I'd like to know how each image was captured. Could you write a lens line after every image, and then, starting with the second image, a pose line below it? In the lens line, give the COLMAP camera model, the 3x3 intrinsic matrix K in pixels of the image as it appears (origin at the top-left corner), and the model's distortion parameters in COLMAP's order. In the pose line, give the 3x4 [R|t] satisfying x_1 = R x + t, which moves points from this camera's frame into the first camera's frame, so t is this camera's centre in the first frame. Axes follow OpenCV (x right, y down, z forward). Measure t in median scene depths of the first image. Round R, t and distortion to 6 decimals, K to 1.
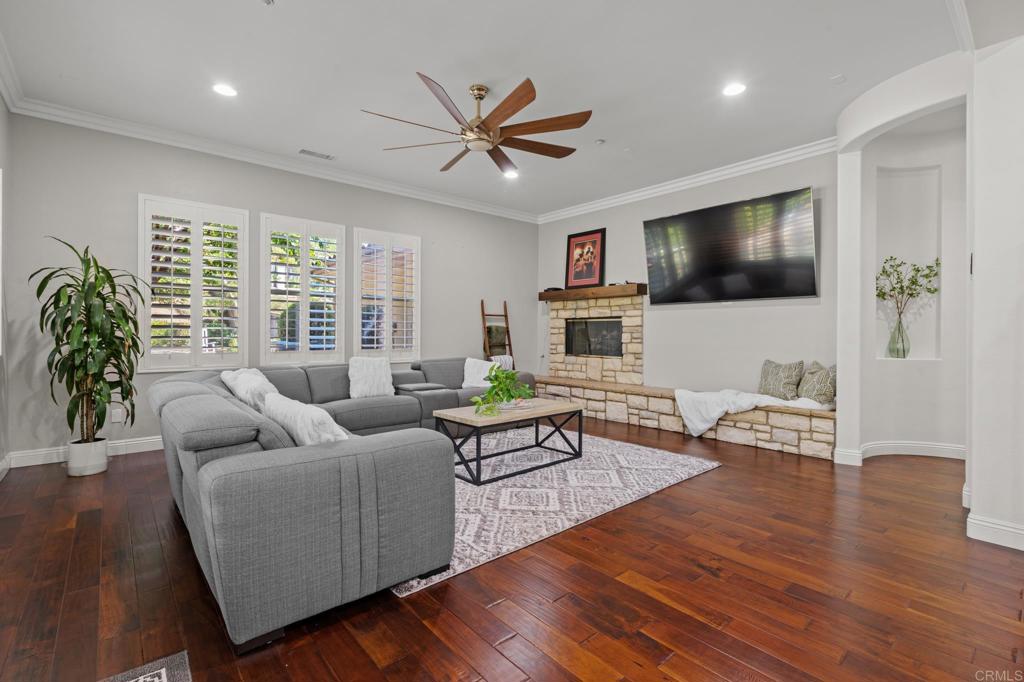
lens RADIAL K [[464.2, 0, 513.8], [0, 464.2, 339.5], [0, 0, 1]] dist [-0.003981, 0.000917]
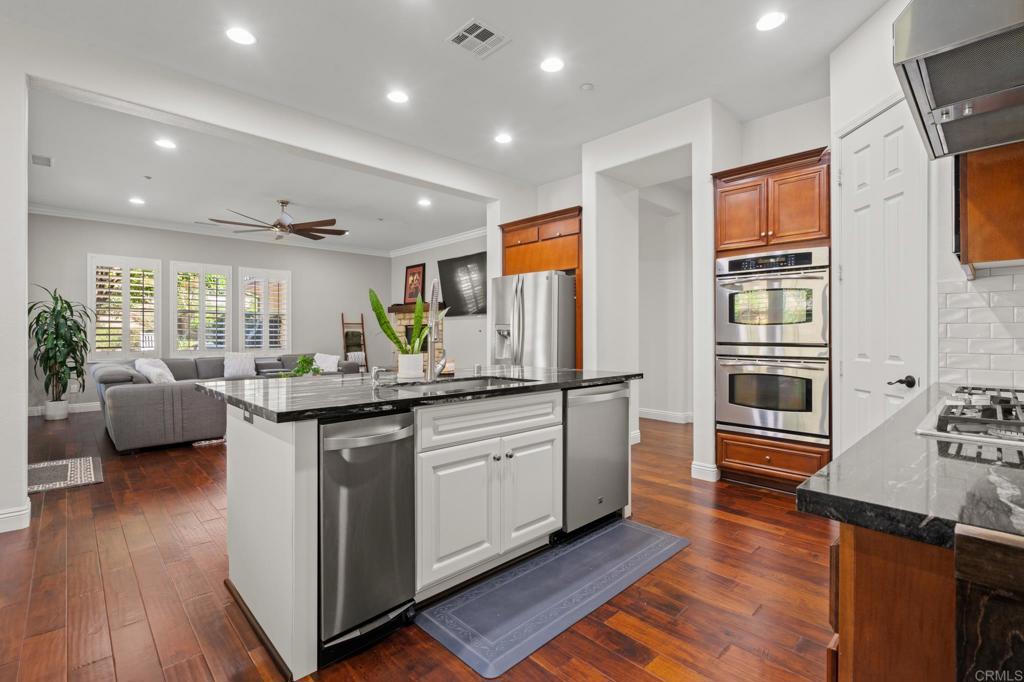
lens RADIAL K [[464.2, 0, 510.5], [0, 464.2, 337.1], [0, 0, 1]] dist [-0.003981, 0.000917]
pose [[0.998873, -0.009703, 0.046459, 0.673872], [0.010189, 0.999896, -0.010224, 0.013842], [-0.046355, 0.010686, 0.998868, -0.782242]]
